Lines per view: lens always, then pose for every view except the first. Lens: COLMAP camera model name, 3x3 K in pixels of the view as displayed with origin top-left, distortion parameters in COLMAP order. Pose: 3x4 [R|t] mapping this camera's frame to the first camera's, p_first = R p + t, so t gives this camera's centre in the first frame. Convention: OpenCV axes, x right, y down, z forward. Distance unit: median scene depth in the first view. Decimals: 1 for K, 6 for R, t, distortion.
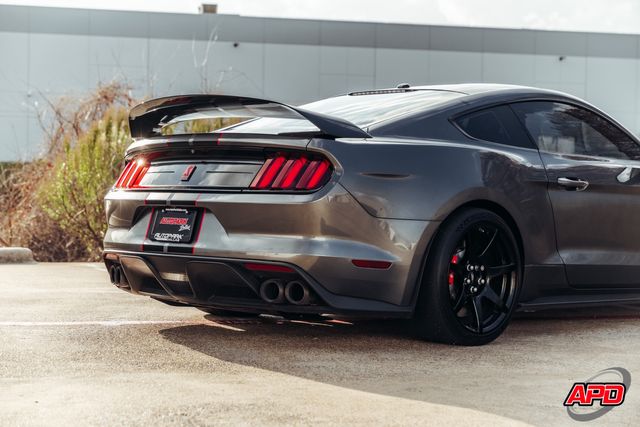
lens RADIAL K [[1222.7, 0, 320.0], [0, 1222.7, 213.5], [0, 0, 1]] dist [0.004597, 0.107274]
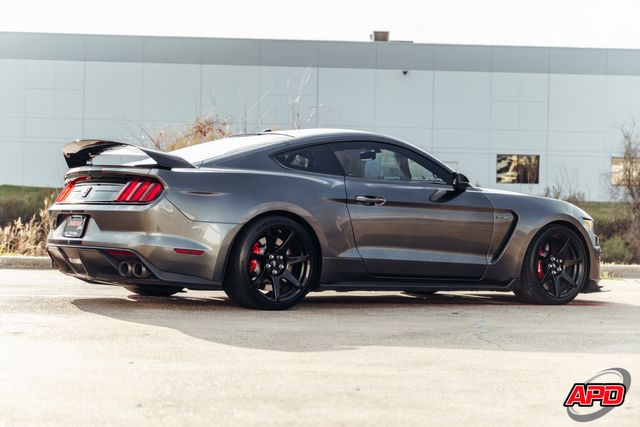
lens RADIAL K [[1307.5, 0, 320.0], [0, 1307.5, 213.5], [0, 0, 1]] dist [-0.033104, 0.082014]
pose [[0.986659, 0.003966, -0.162754, 0.442429], [-0.008271, 0.999633, -0.025781, 0.033032], [0.162592, 0.026783, 0.986330, -0.540962]]
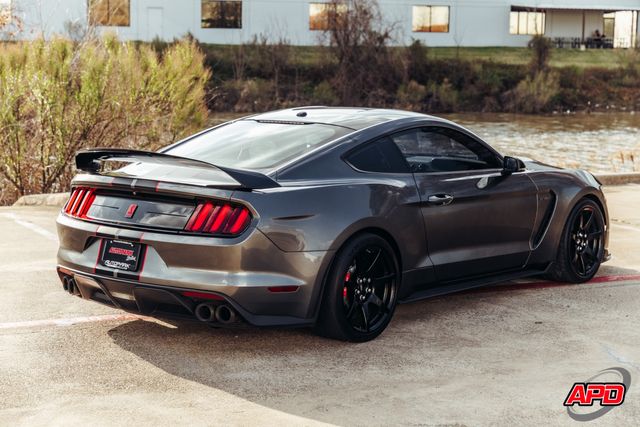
lens RADIAL K [[1222.7, 0, 320.0], [0, 1222.7, 213.5], [0, 0, 1]] dist [0.004597, 0.107274]
pose [[0.994791, -0.019766, 0.100003, -0.043036], [0.008335, 0.993509, 0.113450, -0.171218], [-0.101596, -0.112025, 0.988498, -0.236273]]
